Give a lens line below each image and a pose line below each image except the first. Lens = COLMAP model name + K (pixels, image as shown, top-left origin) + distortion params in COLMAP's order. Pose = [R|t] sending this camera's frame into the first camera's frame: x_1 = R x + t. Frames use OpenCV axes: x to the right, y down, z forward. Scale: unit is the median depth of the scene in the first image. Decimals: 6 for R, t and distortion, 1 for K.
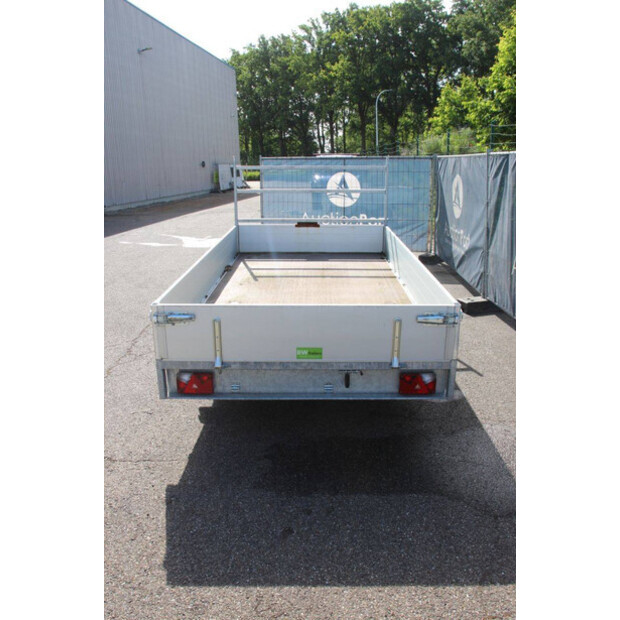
lens RADIAL K [[541.7, 0, 310.0], [0, 541.7, 310.0], [0, 0, 1]] dist [-0.104462, 0.012612]
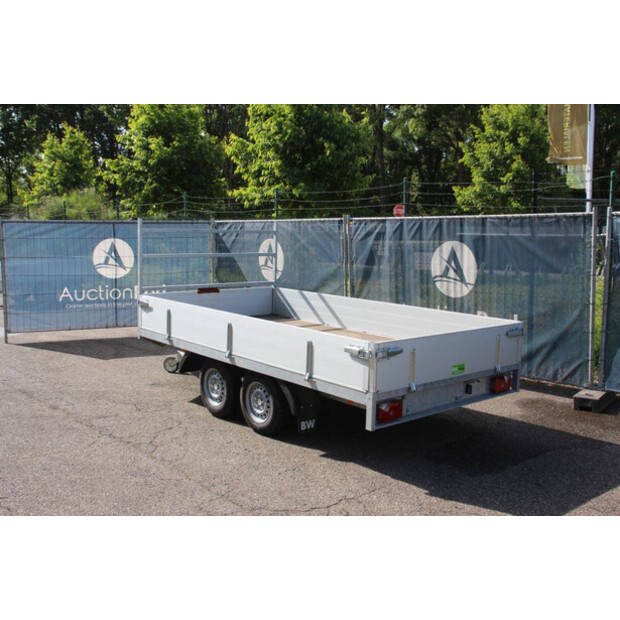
lens RADIAL K [[687.0, 0, 310.0], [0, 687.0, 310.0], [0, 0, 1]] dist [0.001462, -0.006275]
pose [[0.744727, -0.066816, 0.664016, -1.148099], [0.168322, 0.981614, -0.090007, 0.024898], [-0.645794, 0.178799, 0.742281, -0.012330]]
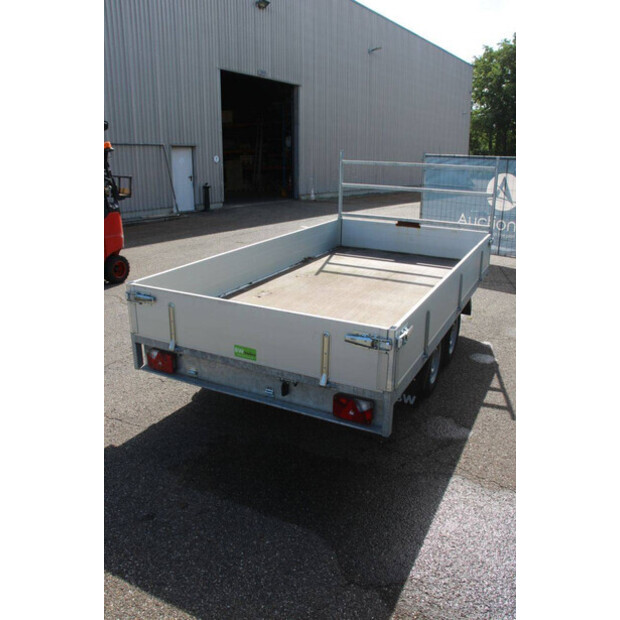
lens RADIAL K [[520.3, 0, 310.0], [0, 520.3, 310.0], [0, 0, 1]] dist [-0.167889, 0.161123]
pose [[0.896638, 0.148982, -0.416946, 0.411577], [-0.140035, 0.988772, 0.052161, -0.052545], [0.420035, 0.011618, 0.907433, 0.170039]]
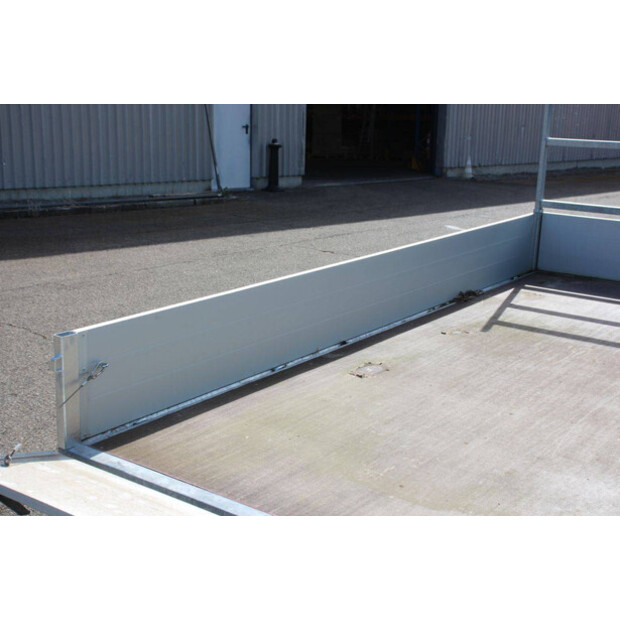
lens RADIAL K [[916.1, 0, 310.0], [0, 916.1, 310.0], [0, 0, 1]] dist [0.106911, 0.029910]
pose [[0.813533, 0.168113, -0.556688, 0.289139], [-0.195138, 0.980714, 0.010993, -0.070320], [0.547800, 0.099688, 0.830649, 0.364473]]
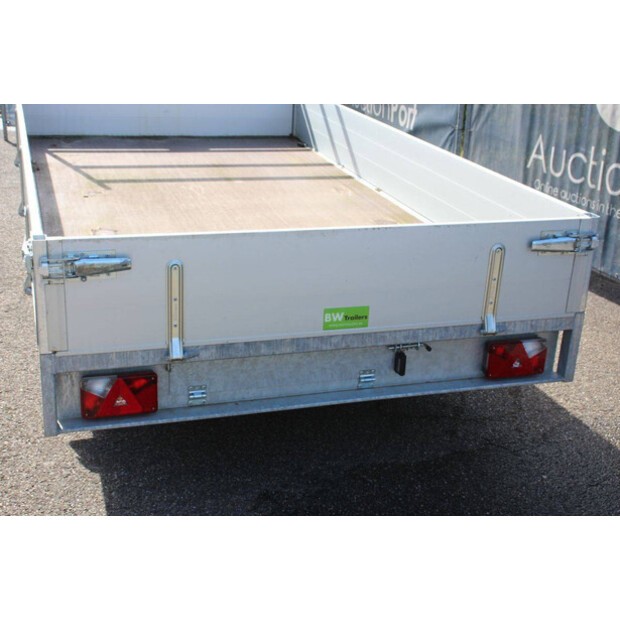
lens RADIAL K [[903.2, 0, 310.0], [0, 903.2, 310.0], [0, 0, 1]] dist [0.097658, 0.068516]
pose [[0.948267, -0.067259, 0.310267, -0.266816], [0.043532, 0.995616, 0.082782, -0.003334], [-0.314475, -0.064993, 0.947038, 0.138811]]
